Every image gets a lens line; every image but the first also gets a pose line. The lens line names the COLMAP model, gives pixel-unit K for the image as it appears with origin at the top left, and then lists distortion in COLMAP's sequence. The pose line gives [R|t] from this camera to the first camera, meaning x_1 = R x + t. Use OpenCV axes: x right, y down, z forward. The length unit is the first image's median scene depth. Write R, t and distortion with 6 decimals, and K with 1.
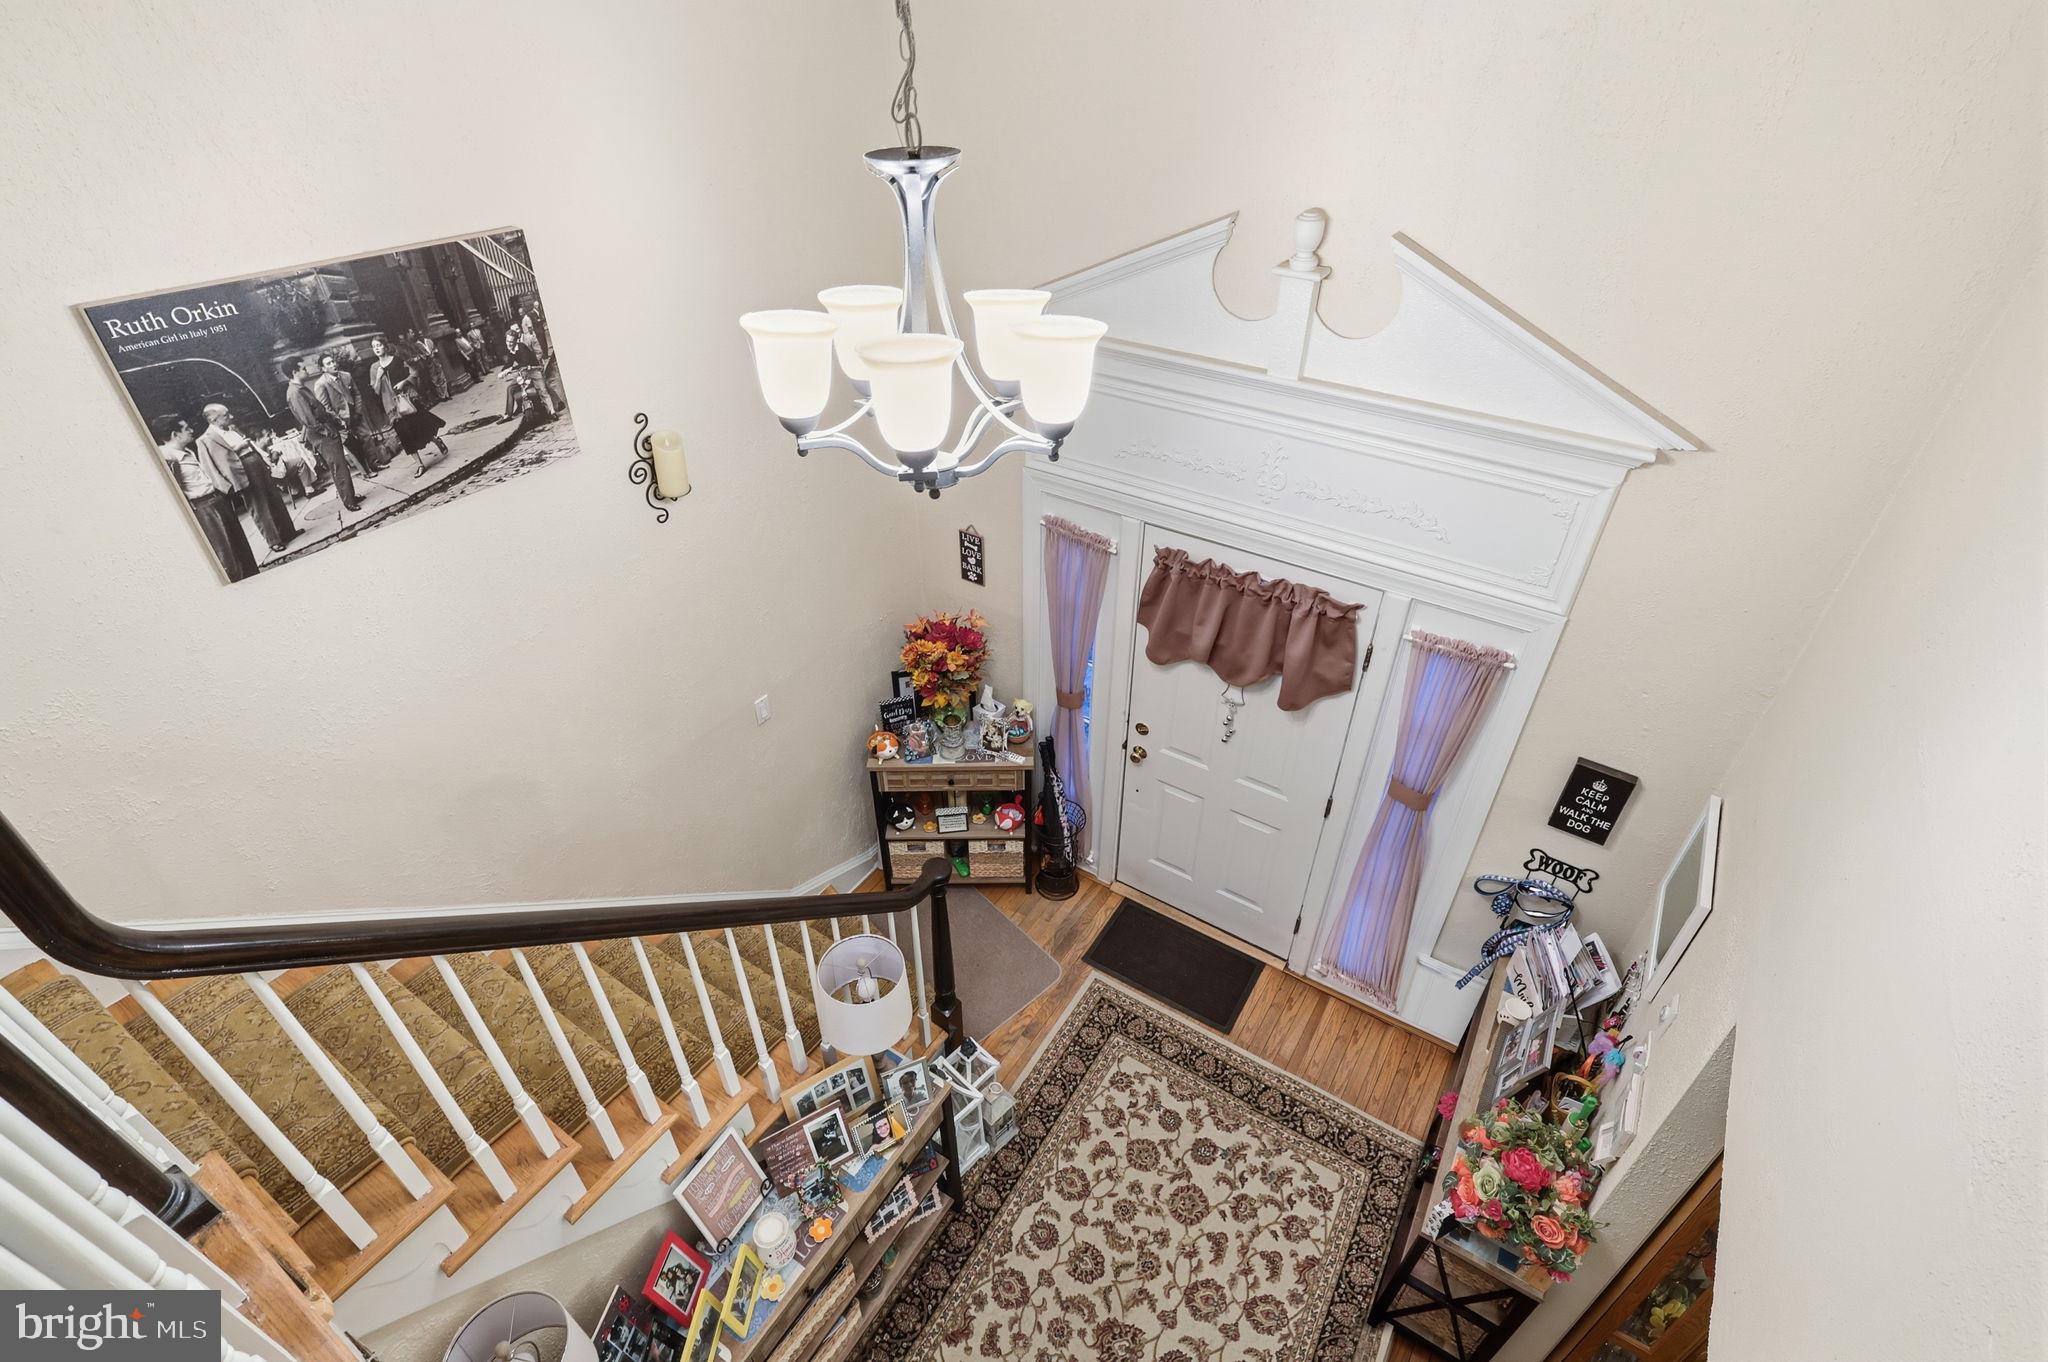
lens RADIAL K [[908.6, 0, 1060.7], [0, 908.6, 688.4], [0, 0, 1]] dist [0.001413, 0.000768]
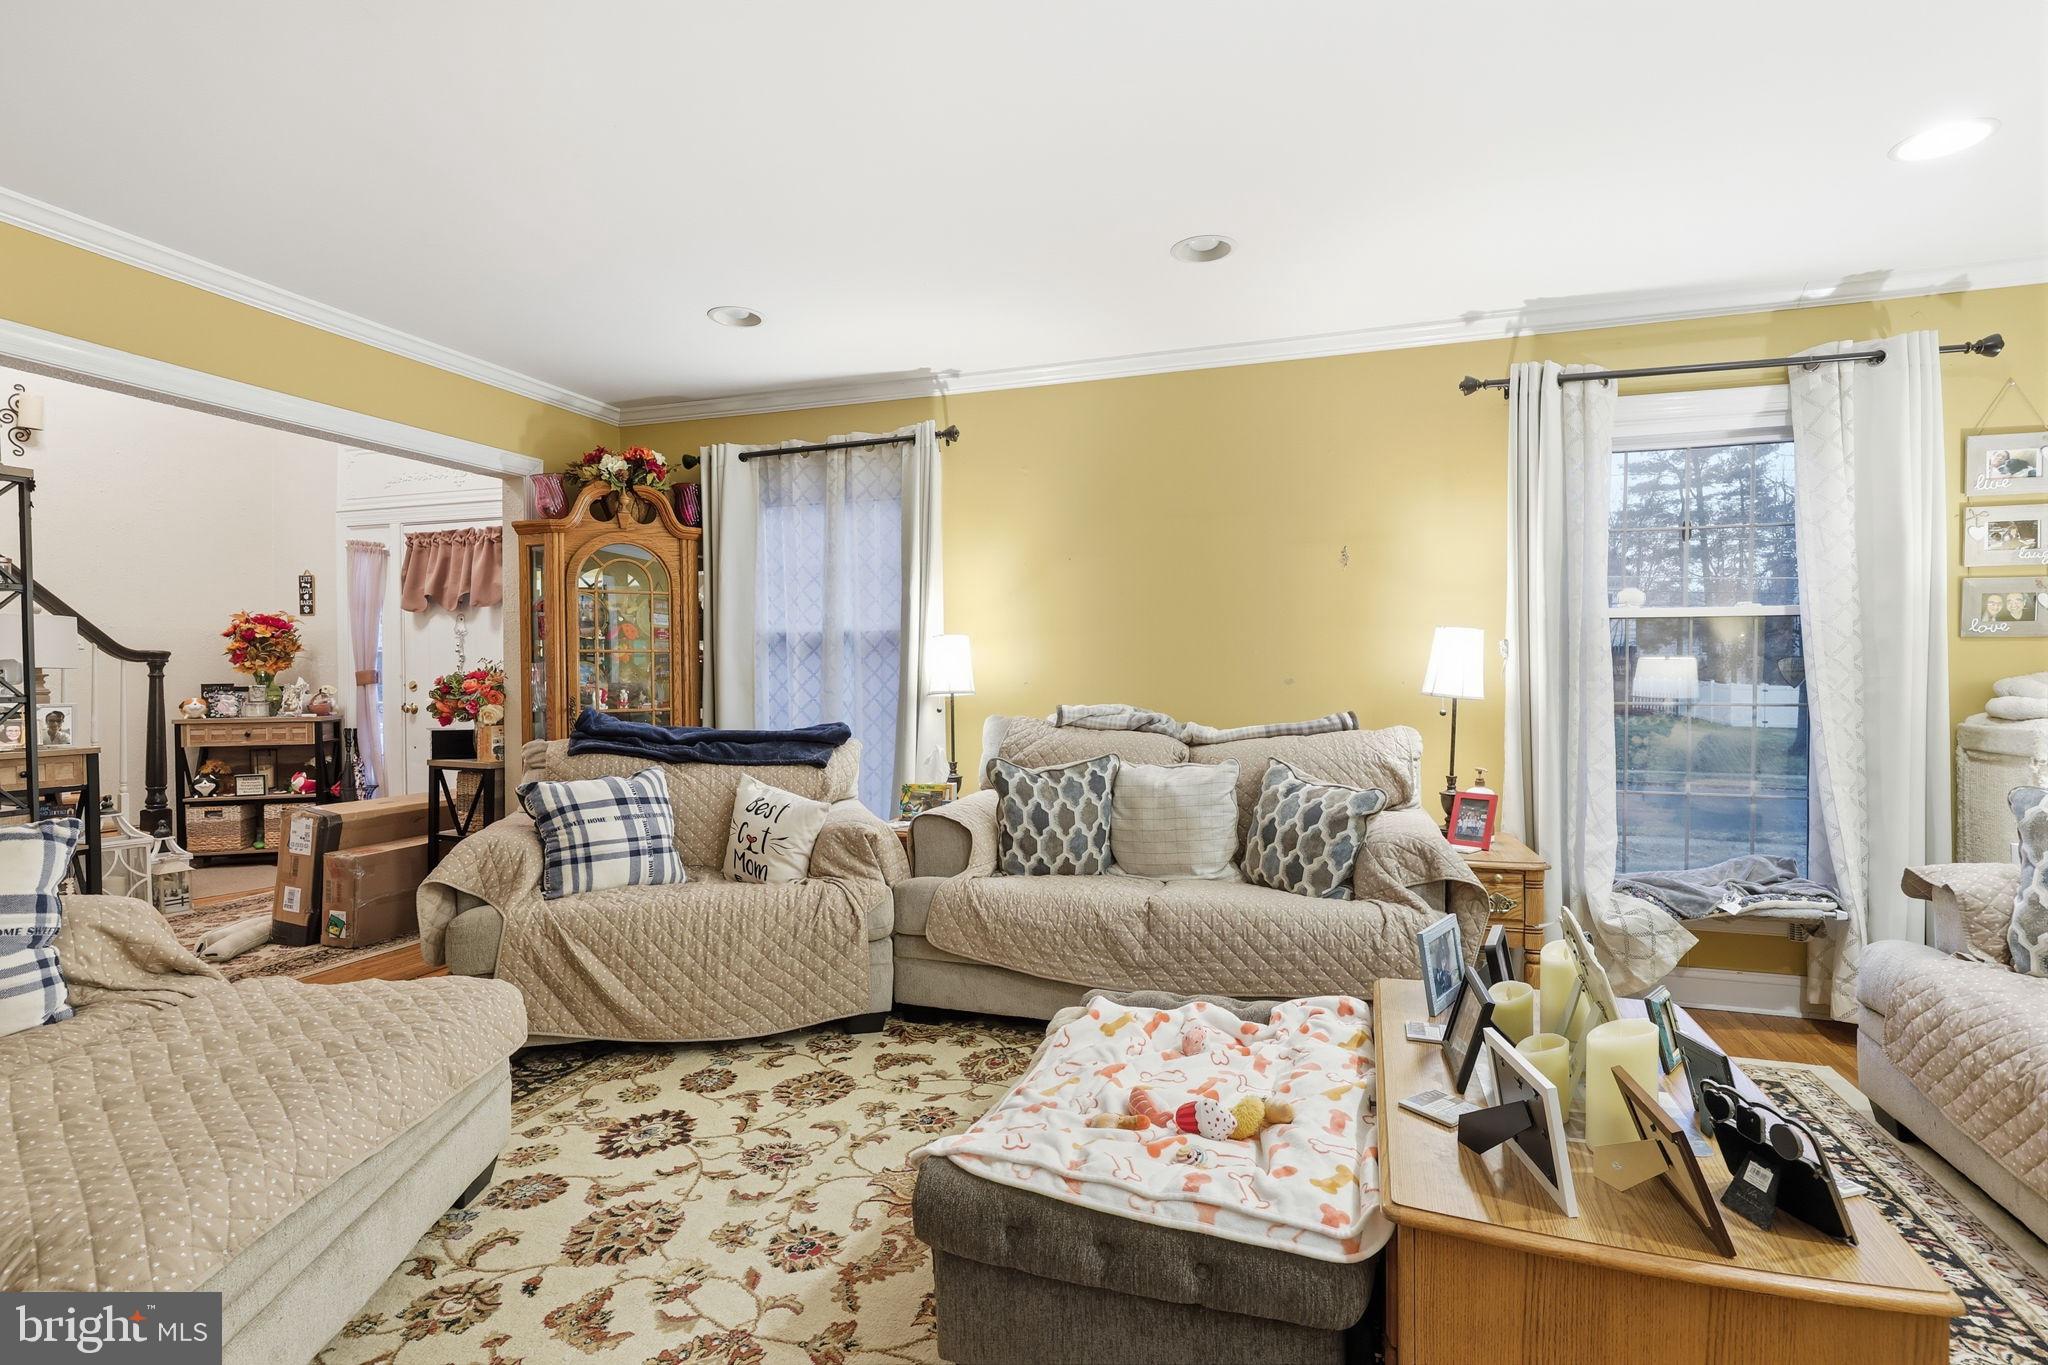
lens RADIAL K [[945.1, 0, 1019.7], [0, 945.1, 688.9], [0, 0, 1]] dist [0.000631, 0.000125]
pose [[0.970236, -0.024359, 0.240932, 0.667674], [0.158051, 0.817498, -0.553820, 1.039469], [-0.183471, 0.575415, 0.797017, -0.333325]]
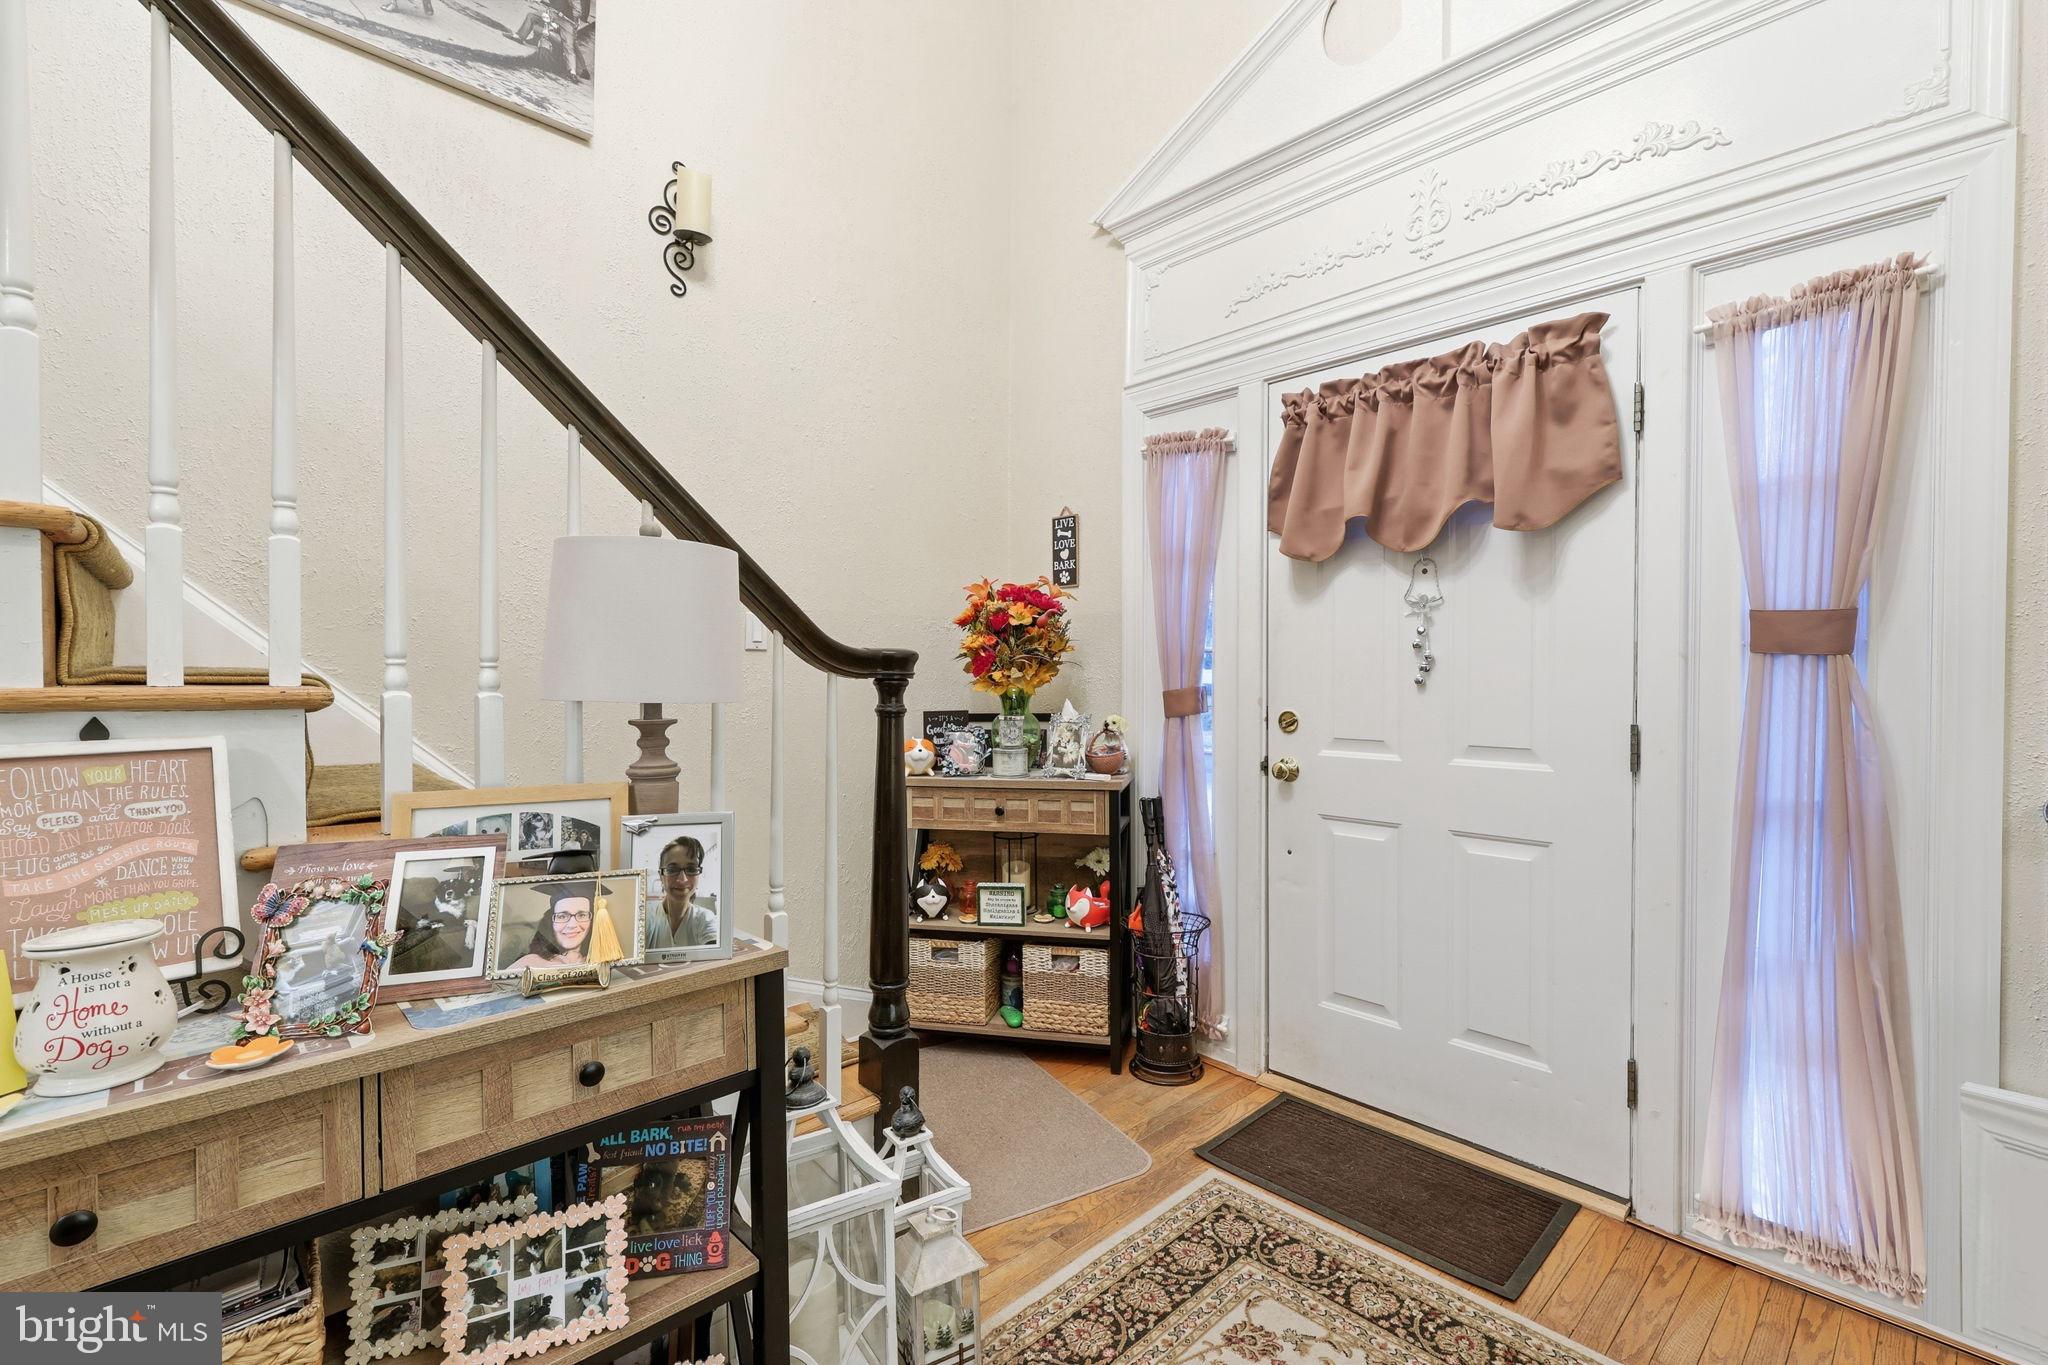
lens RADIAL K [[872.2, 0, 1051.9], [0, 872.2, 689.9], [0, 0, 1]] dist [0.001397, 0.000018]
pose [[0.971849, -0.016378, -0.235034, 0.075672], [-0.121589, 0.819607, -0.559876, 0.416093], [0.201805, 0.572692, 0.794543, 0.473666]]
